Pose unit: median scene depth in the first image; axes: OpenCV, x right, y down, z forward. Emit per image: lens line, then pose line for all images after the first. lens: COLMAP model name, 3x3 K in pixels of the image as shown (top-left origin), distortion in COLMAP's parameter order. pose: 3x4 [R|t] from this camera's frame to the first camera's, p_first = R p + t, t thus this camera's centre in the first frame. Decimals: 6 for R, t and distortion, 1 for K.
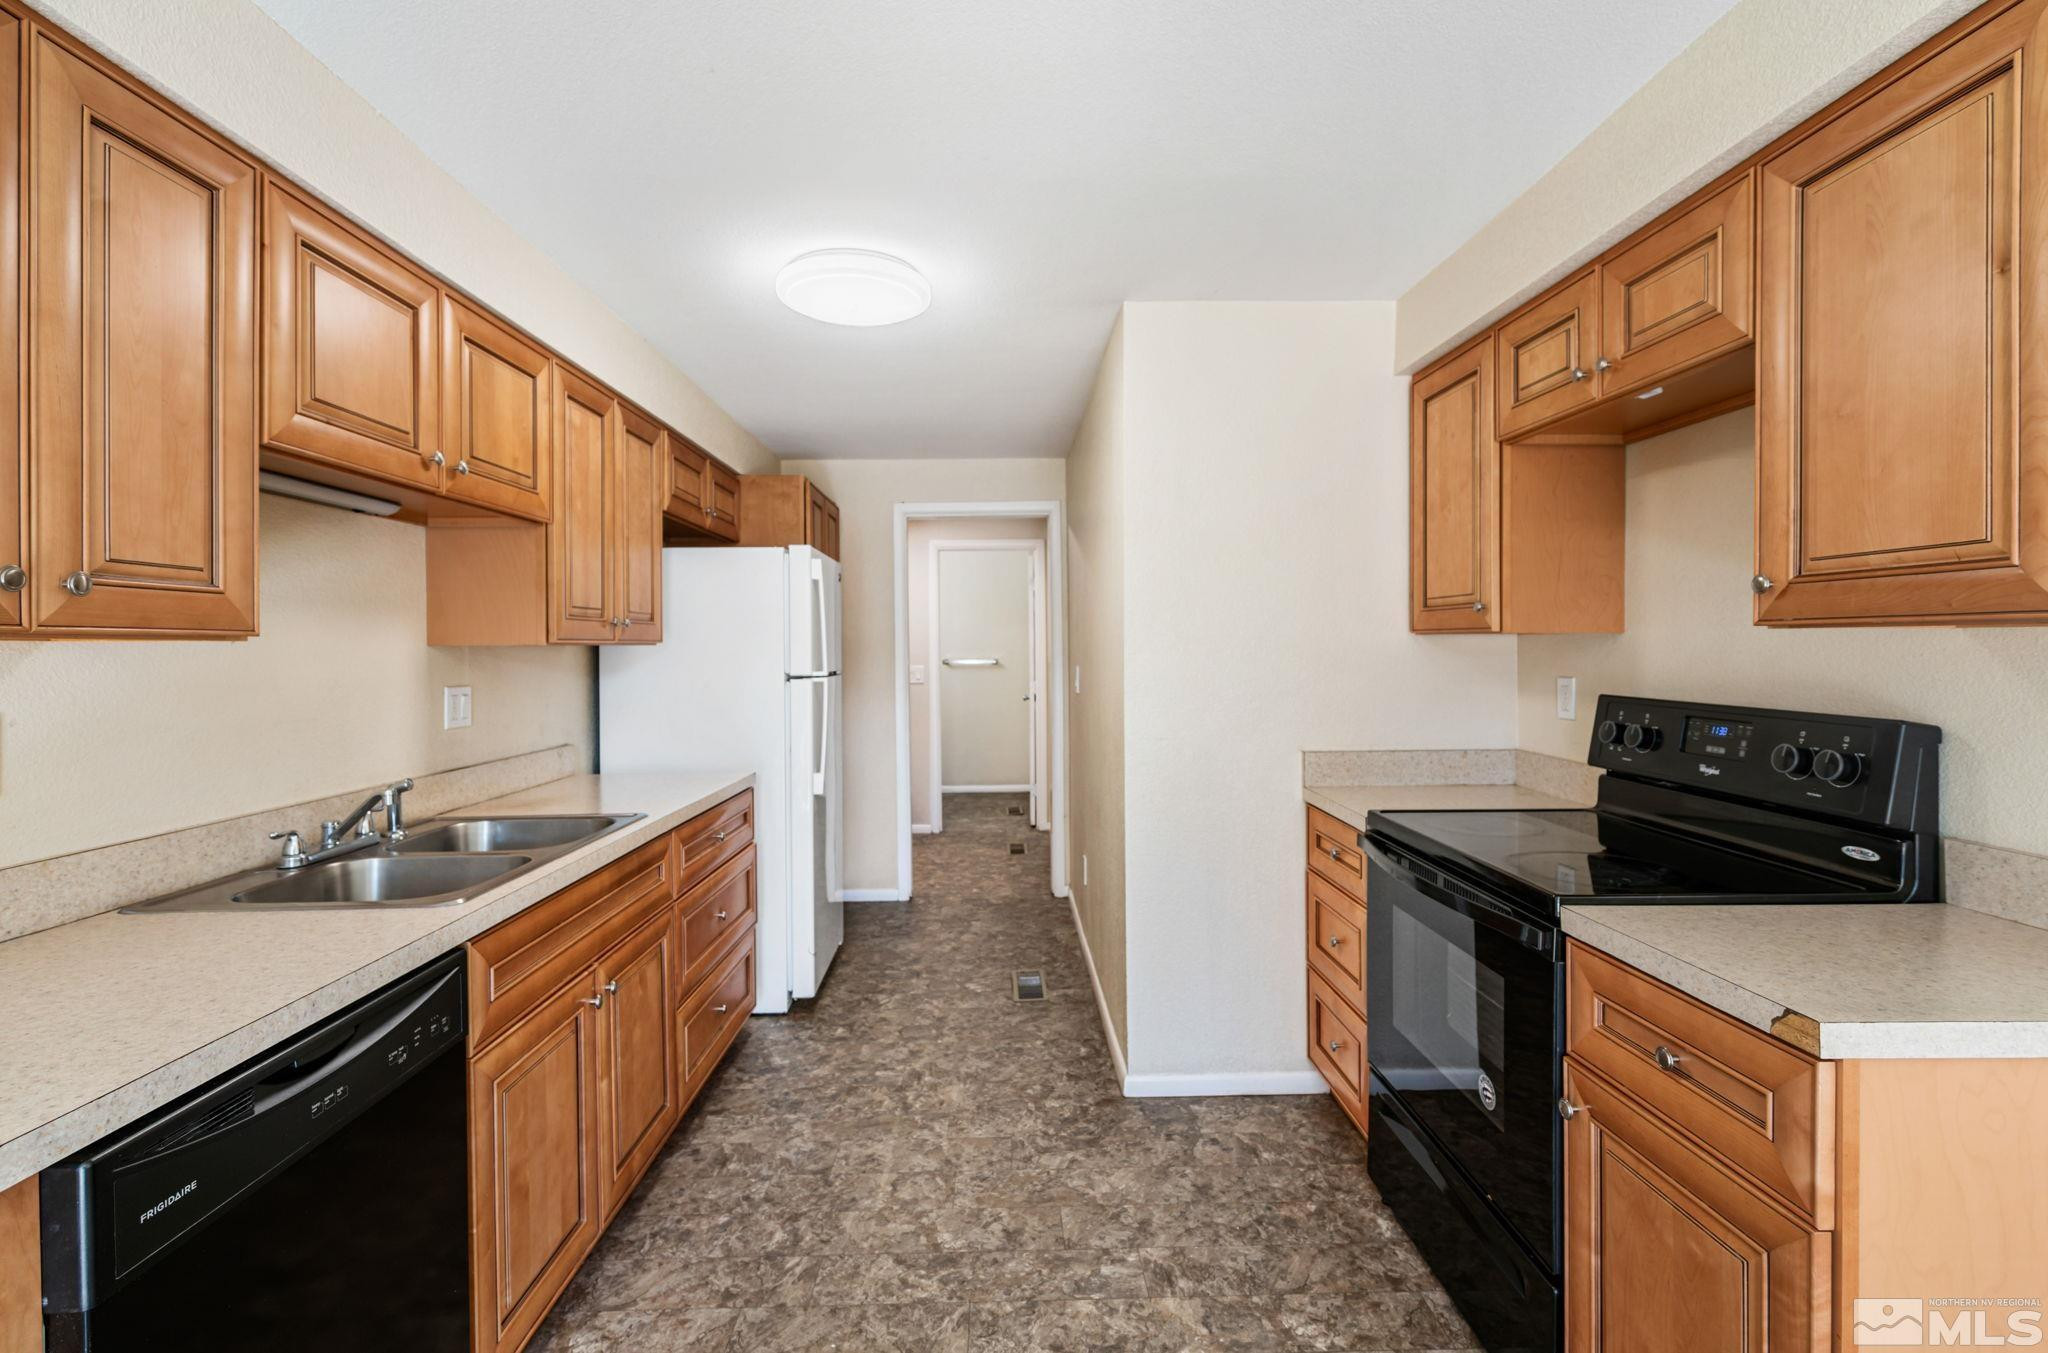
lens RADIAL K [[907.9, 0, 1026.3], [0, 907.9, 652.0], [0, 0, 1]] dist [0.000758, -0.000482]
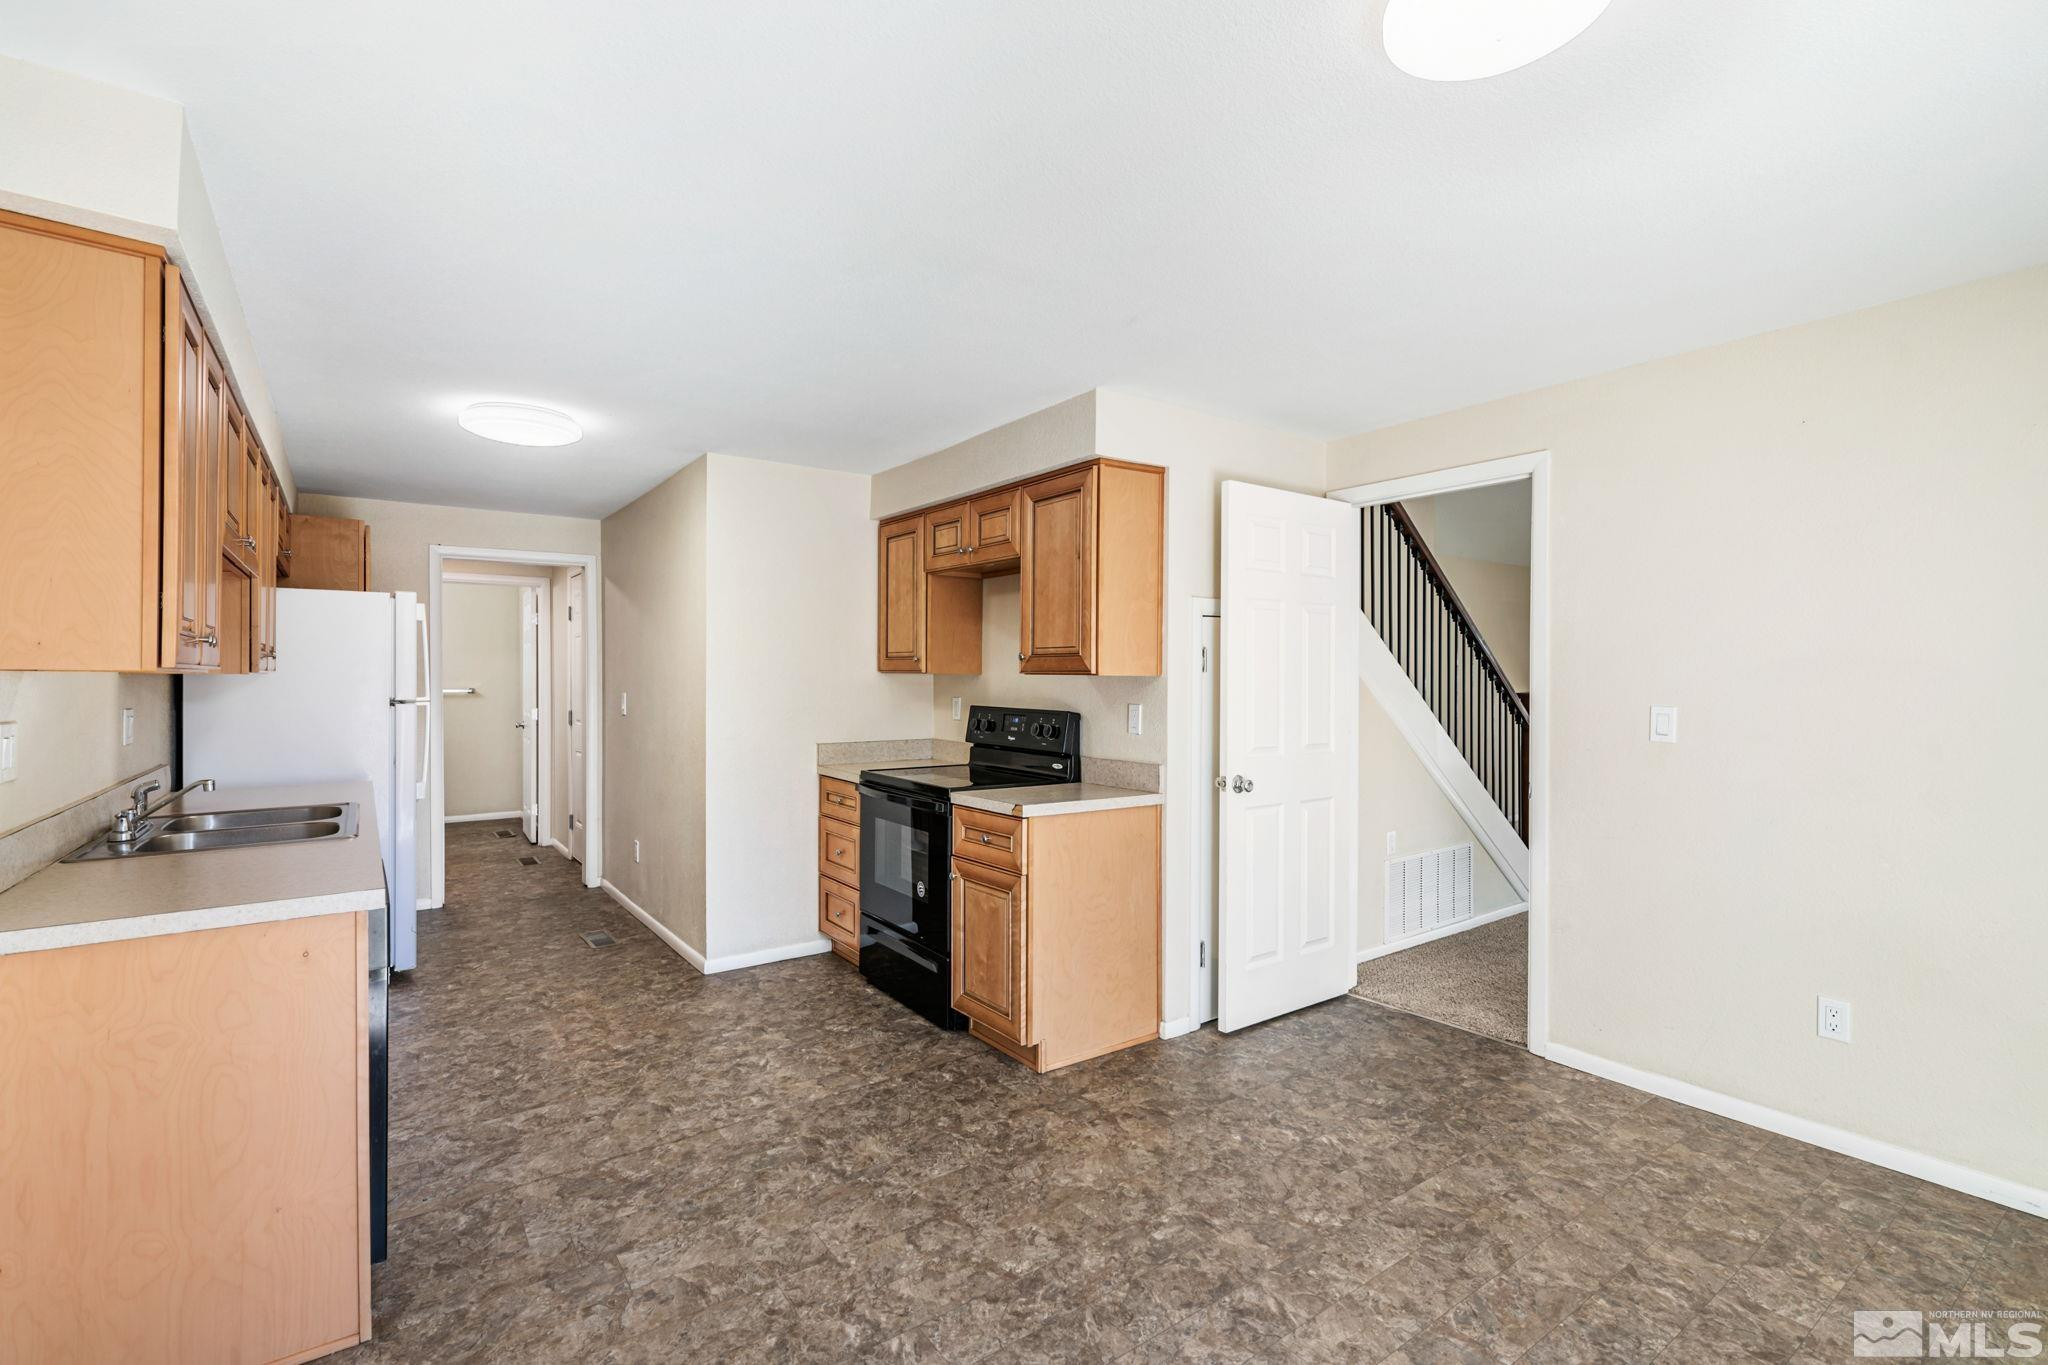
lens RADIAL K [[920.7, 0, 1024.0], [0, 920.7, 682.5], [0, 0, 1]] dist [0.001677, -0.000407]
pose [[0.826823, 0.004660, 0.562443, -0.398127], [-0.004763, 0.999988, -0.001283, -0.000836], [-0.562442, -0.001618, 0.826835, -0.719413]]
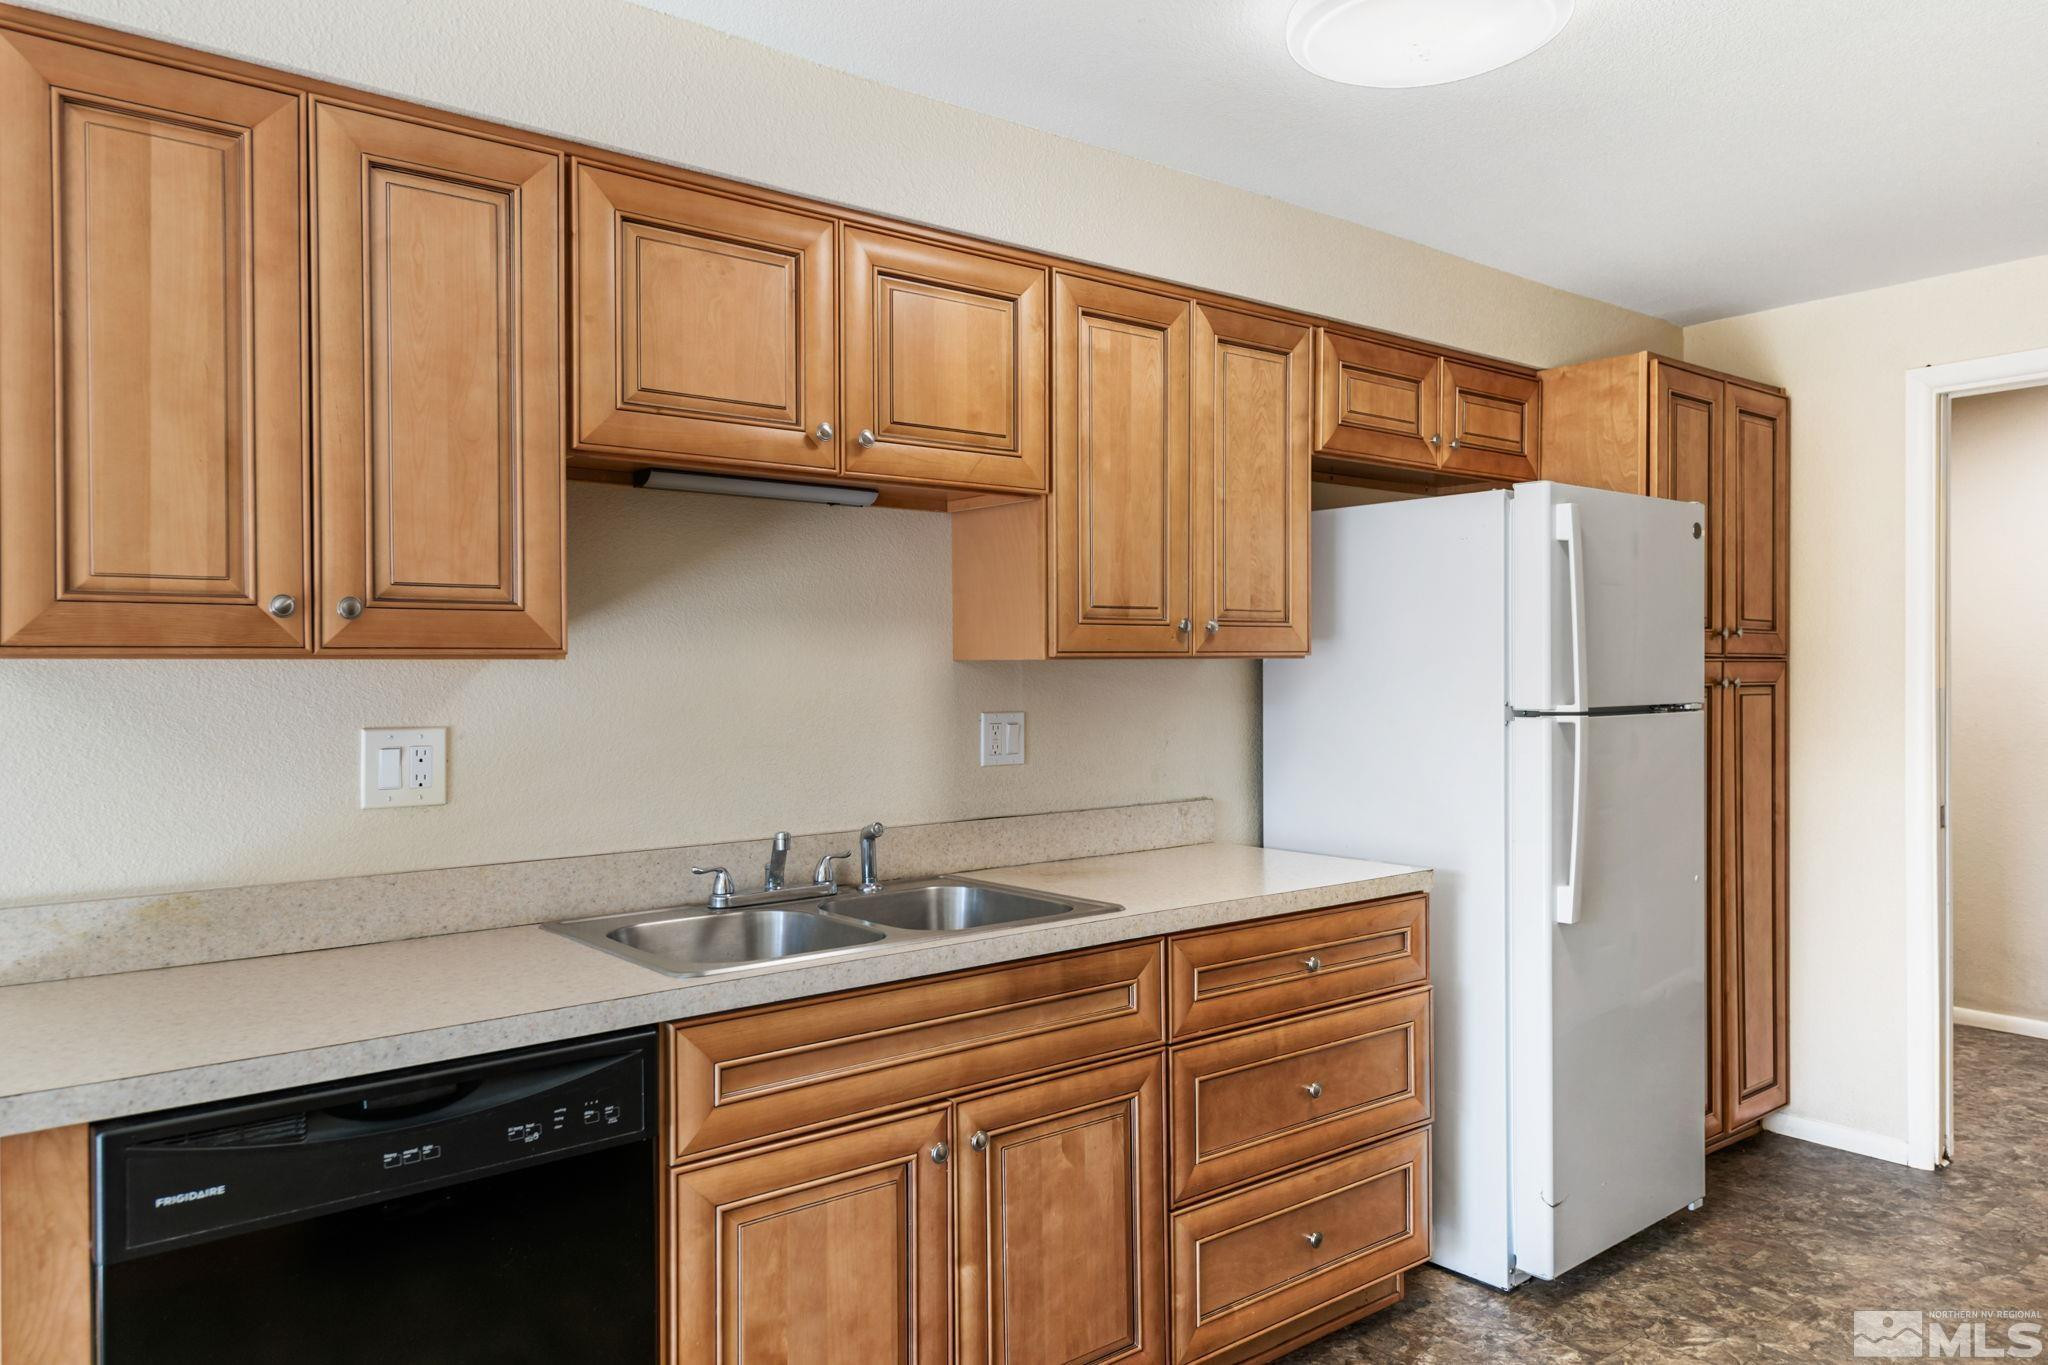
lens RADIAL K [[1389.9, 0, 1024.0], [0, 1389.9, 682.5], [0, 0, 1]] dist [0.019540, -0.002944]
pose [[0.607894, 0.012200, -0.793924, 0.391519], [-0.001208, 0.999895, 0.014440, -0.006351], [0.794017, -0.007819, 0.607845, 0.331543]]
